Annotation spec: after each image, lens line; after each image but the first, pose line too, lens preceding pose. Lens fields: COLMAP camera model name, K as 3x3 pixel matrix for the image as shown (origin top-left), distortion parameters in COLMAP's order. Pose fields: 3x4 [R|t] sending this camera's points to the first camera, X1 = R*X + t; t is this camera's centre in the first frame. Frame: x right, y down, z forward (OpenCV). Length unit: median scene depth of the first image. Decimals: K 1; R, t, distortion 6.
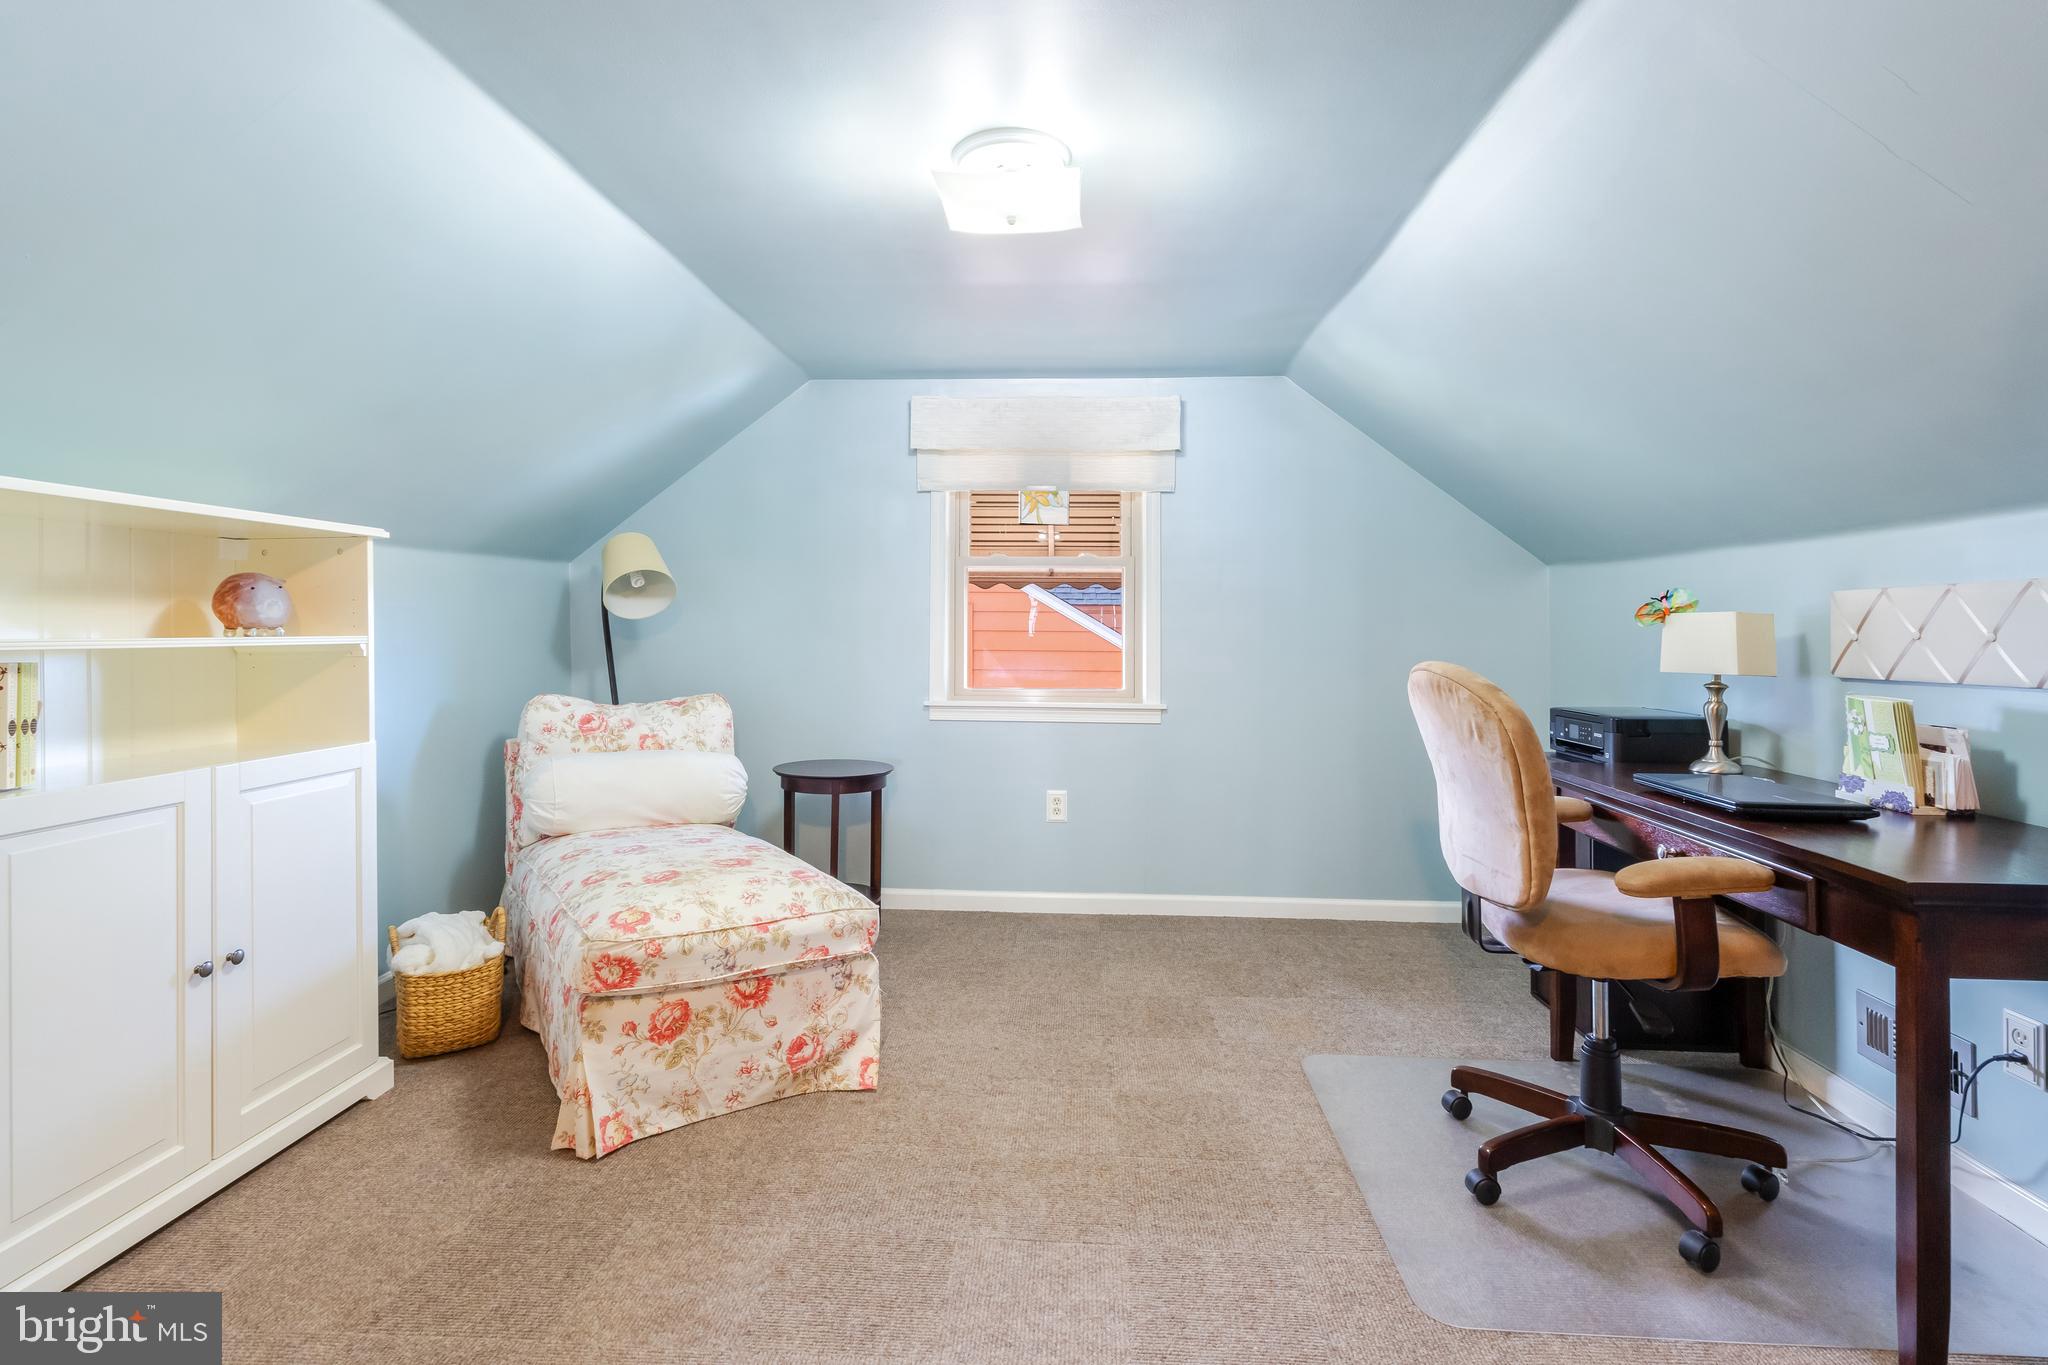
lens RADIAL K [[963.5, 0, 1034.9], [0, 963.5, 627.2], [0, 0, 1]] dist [0.000466, 0.000904]
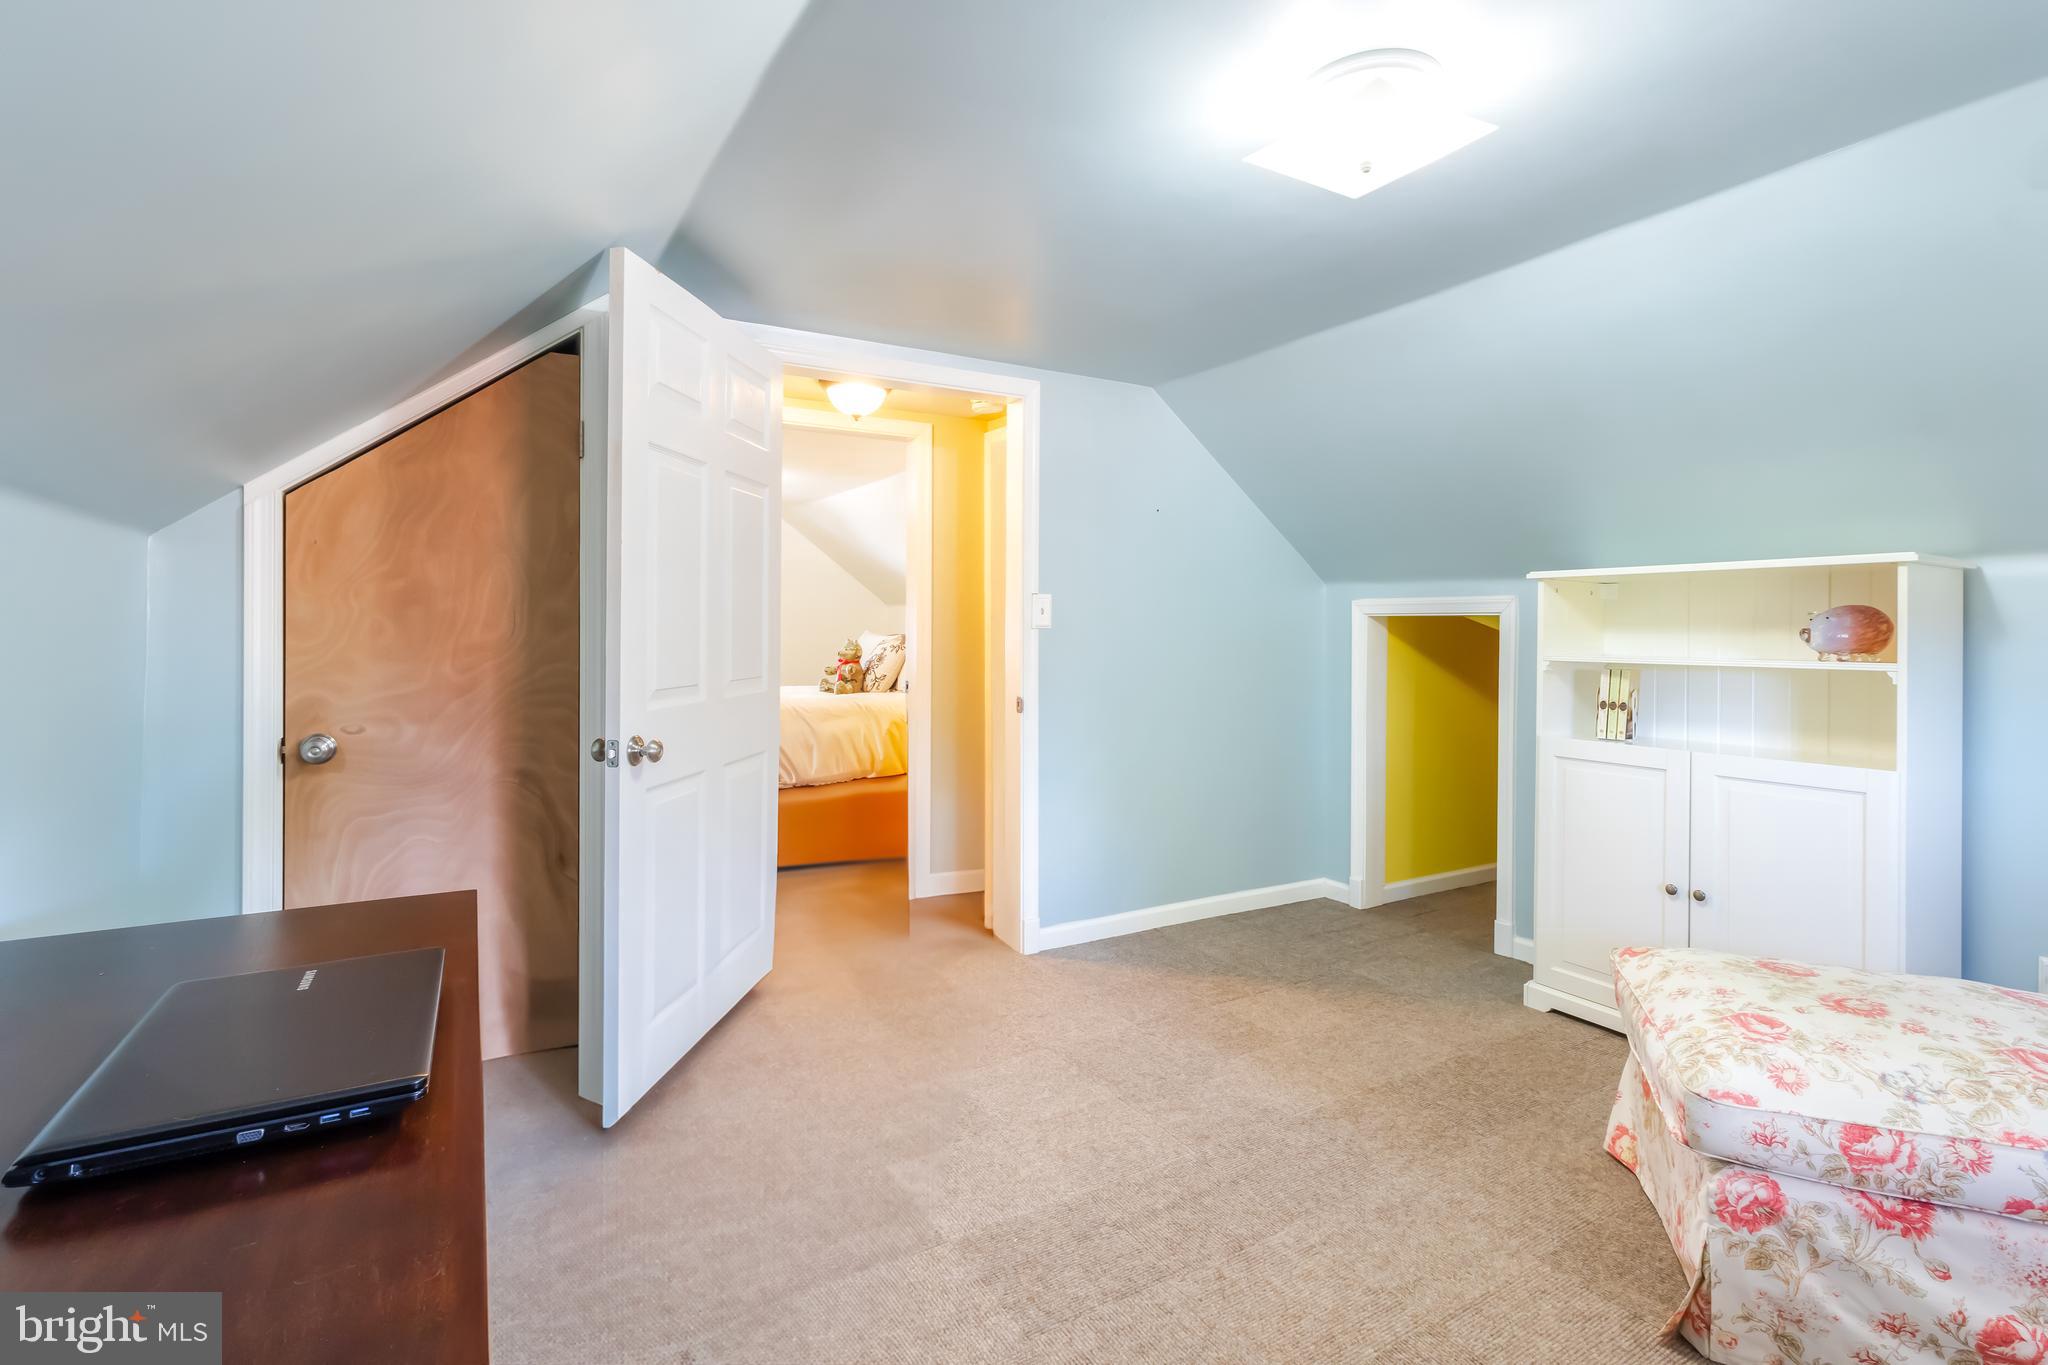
lens RADIAL K [[963.5, 0, 1024.0], [0, 963.5, 627.3], [0, 0, 1]] dist [0.000466, 0.000904]
pose [[-0.828391, -0.009542, -0.560069, 0.614002], [-0.007831, 0.999954, -0.005454, -0.016429], [0.560096, -0.000132, -0.828428, 1.361191]]
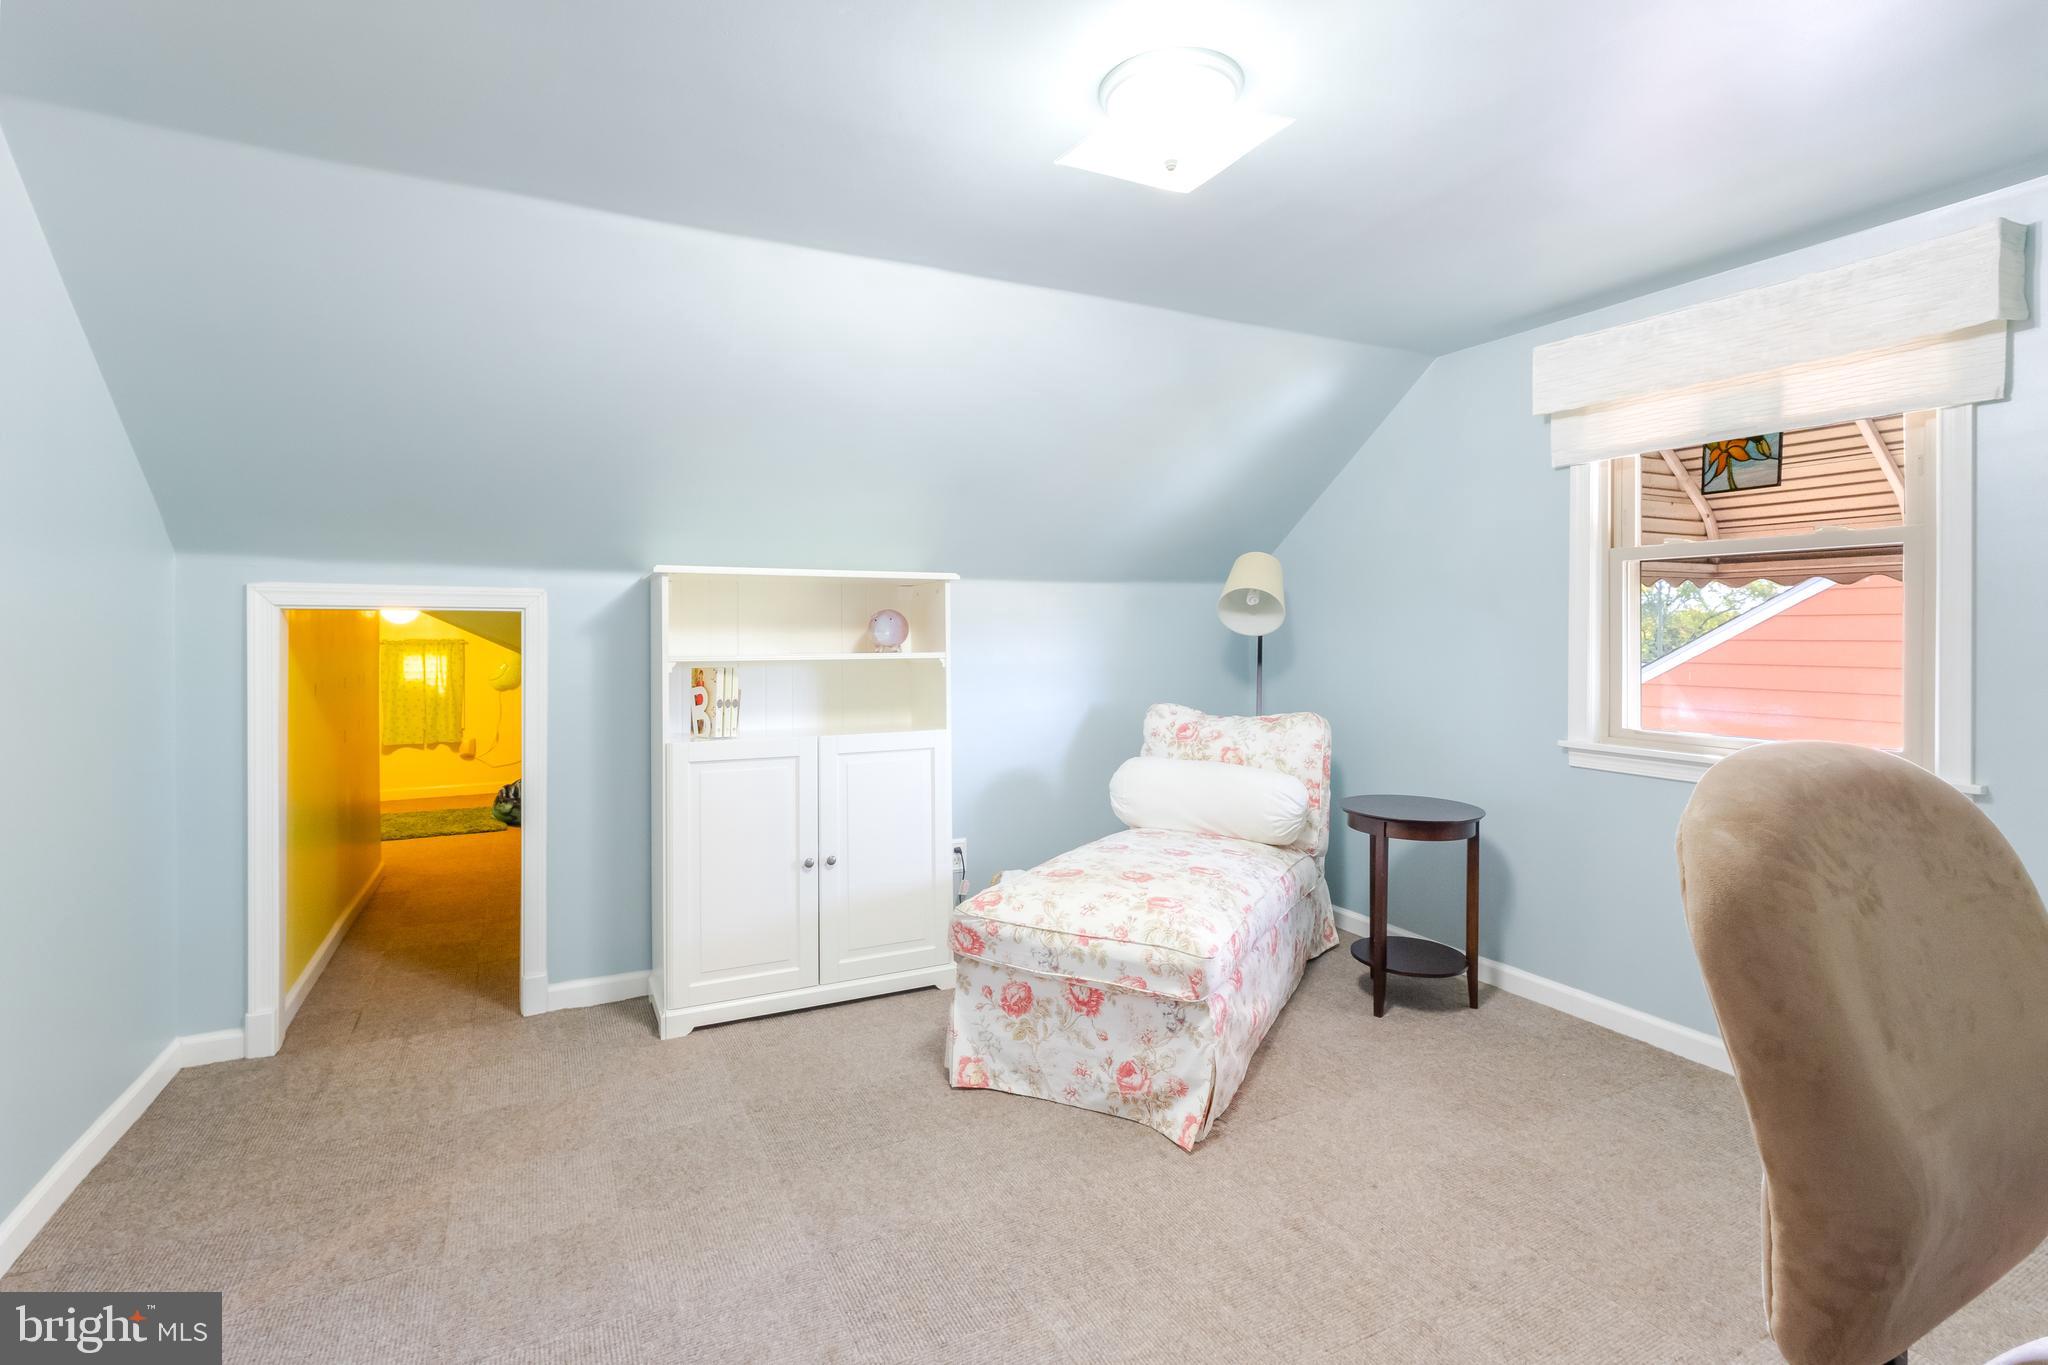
lens RADIAL K [[963.5, 0, 1025.9], [0, 963.5, 643.5], [0, 0, 1]] dist [0.000466, 0.000904]
pose [[0.509791, 0.005360, -0.860281, 0.566247], [0.003819, 0.999957, 0.008493, -0.015841], [0.860290, -0.007615, 0.509749, 0.413960]]
